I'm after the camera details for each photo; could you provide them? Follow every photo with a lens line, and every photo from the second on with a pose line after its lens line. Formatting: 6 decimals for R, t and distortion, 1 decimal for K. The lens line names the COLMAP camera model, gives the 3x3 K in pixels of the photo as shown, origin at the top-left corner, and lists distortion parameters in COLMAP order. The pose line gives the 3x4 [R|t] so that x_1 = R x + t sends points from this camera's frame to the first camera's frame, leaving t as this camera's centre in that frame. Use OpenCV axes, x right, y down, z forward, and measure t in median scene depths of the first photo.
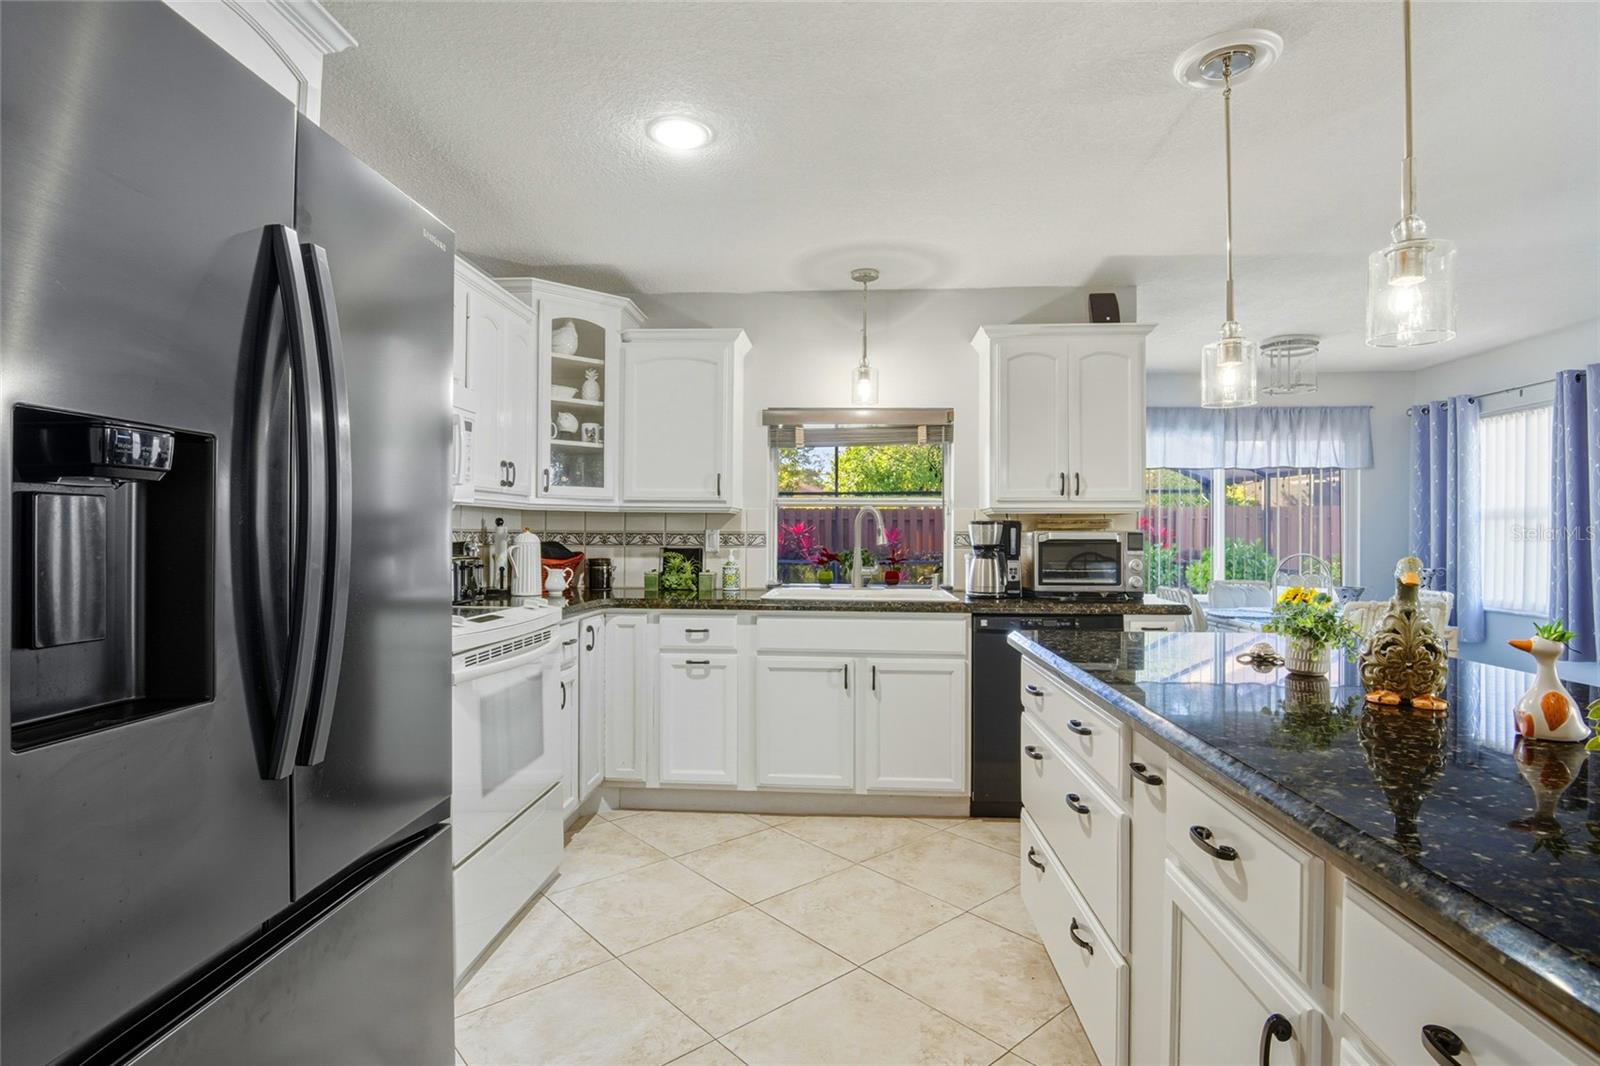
lens RADIAL K [[789.3, 0, 796.7], [0, 789.3, 530.7], [0, 0, 1]] dist [-0.025182, 0.000154]
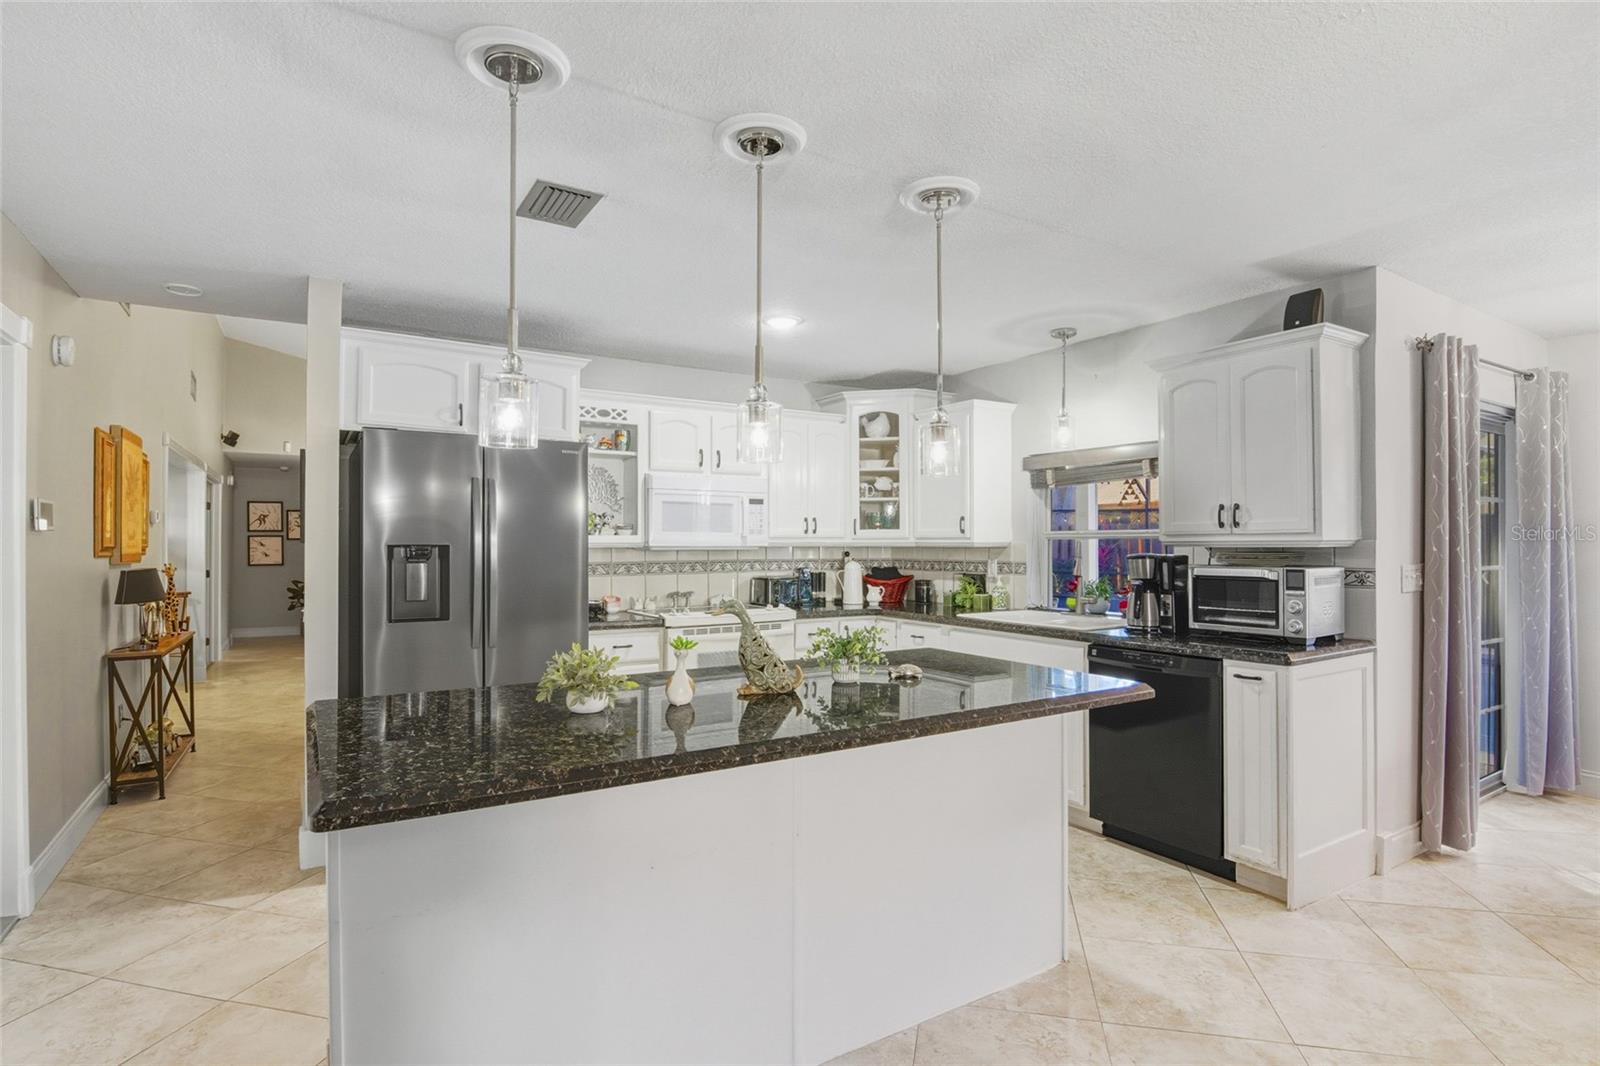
lens RADIAL K [[789.3, 0, 801.5], [0, 789.3, 541.7], [0, 0, 1]] dist [-0.025182, 0.000154]
pose [[0.585330, -0.008766, -0.810748, 0.802991], [0.008053, 0.999955, -0.004998, -0.028539], [0.810755, -0.003603, 0.585374, 0.048806]]
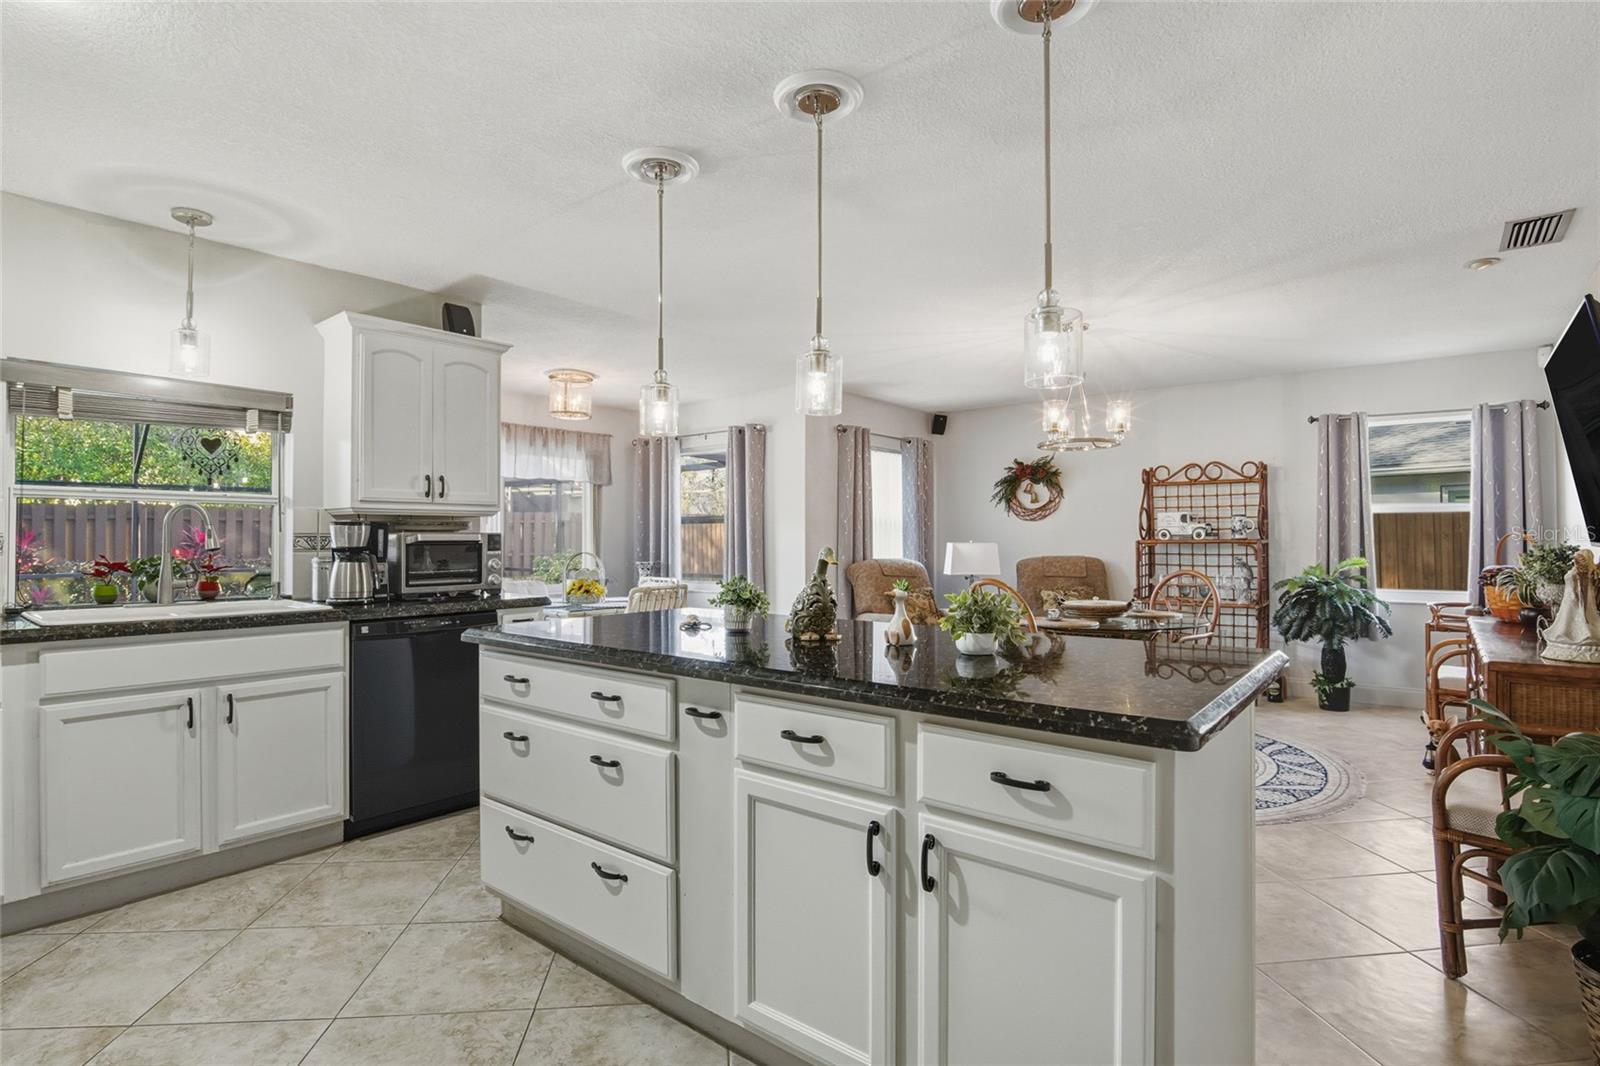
lens RADIAL K [[789.3, 0, 783.6], [0, 789.3, 531.5], [0, 0, 1]] dist [-0.025182, 0.000154]
pose [[0.580852, 0.003241, 0.814003, -0.217529], [-0.000075, 0.999992, -0.003928, 0.002819], [-0.814009, 0.002220, 0.580848, 0.043147]]
